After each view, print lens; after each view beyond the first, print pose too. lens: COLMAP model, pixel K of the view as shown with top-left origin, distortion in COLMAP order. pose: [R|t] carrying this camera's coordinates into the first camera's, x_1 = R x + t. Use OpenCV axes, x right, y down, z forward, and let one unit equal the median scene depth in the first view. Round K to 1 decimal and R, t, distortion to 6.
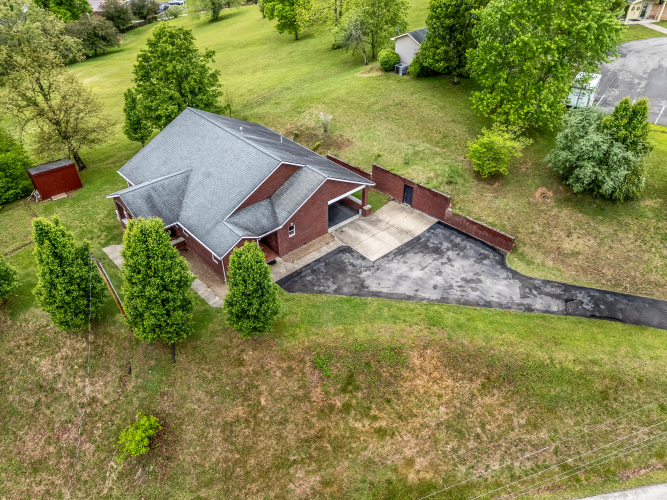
lens RADIAL K [[499.5, 0, 336.9], [0, 499.5, 250.1], [0, 0, 1]] dist [0.030777, -0.021371]
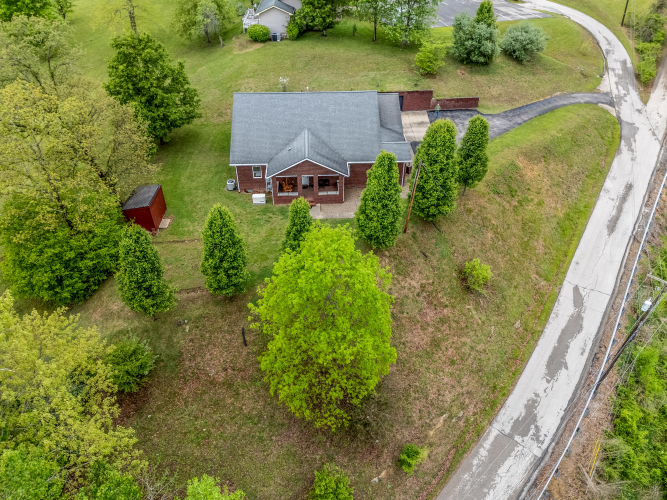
lens RADIAL K [[499.5, 0, 331.4], [0, 499.5, 246.8], [0, 0, 1]] dist [0.030777, -0.021371]
pose [[0.643544, -0.463705, 0.608957, -1.176282], [0.463264, 0.869296, 0.172370, -0.103593], [-0.609293, 0.171180, 0.774248, 0.112333]]
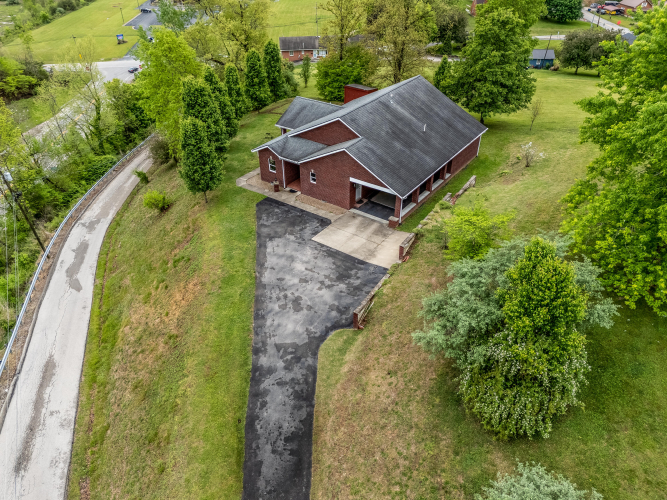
lens RADIAL K [[499.5, 0, 331.8], [0, 499.5, 249.9], [0, 0, 1]] dist [0.030777, -0.021371]
pose [[0.210091, 0.550675, -0.807848, 0.895695], [-0.584380, 0.733170, 0.347795, -0.330575], [0.783812, 0.399021, 0.475836, 0.581587]]
